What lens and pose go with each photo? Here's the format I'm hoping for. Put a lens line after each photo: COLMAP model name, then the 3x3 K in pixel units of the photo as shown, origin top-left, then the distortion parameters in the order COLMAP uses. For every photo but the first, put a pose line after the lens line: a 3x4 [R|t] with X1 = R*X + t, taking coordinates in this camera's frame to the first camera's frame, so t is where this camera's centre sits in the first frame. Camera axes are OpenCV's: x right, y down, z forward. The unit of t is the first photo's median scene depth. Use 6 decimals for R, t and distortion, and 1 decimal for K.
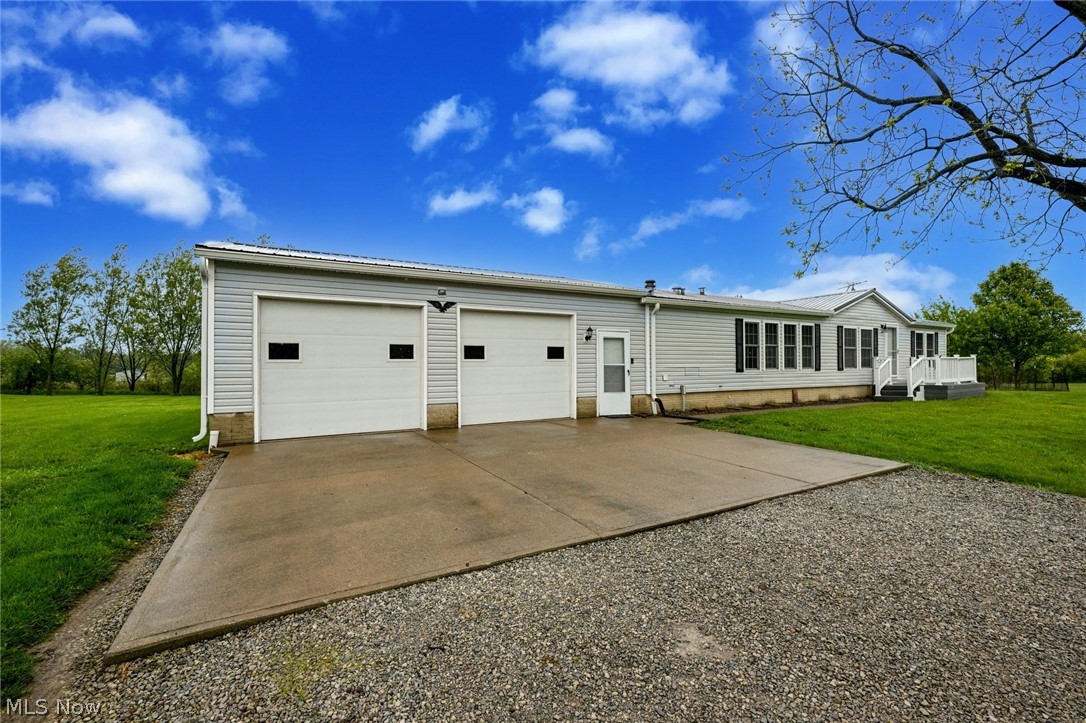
lens RADIAL K [[465.3, 0, 542.4], [0, 465.3, 360.1], [0, 0, 1]] dist [0.002836, 0.000147]
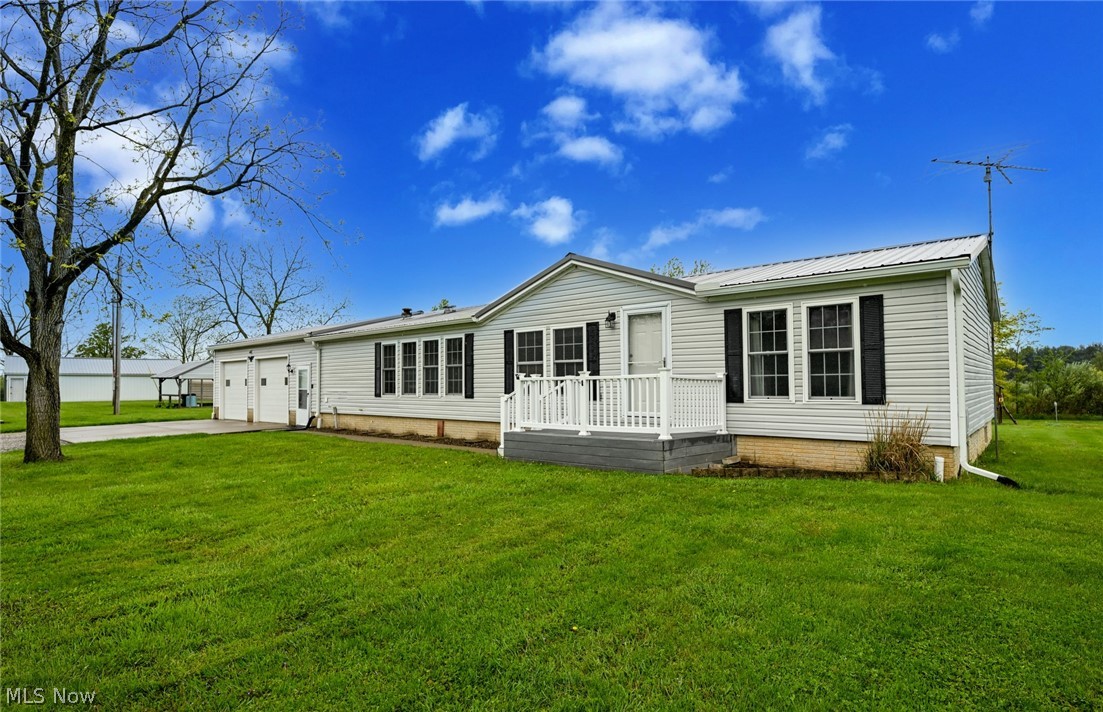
lens RADIAL K [[566.8, 0, 552.0], [0, 566.8, 362.2], [0, 0, 1]] dist [-0.002693, -0.000079]
pose [[0.348985, -0.041075, -0.936228, 1.569929], [0.009851, 0.999145, -0.040163, 0.003776], [0.937077, 0.004794, 0.349091, 0.870578]]
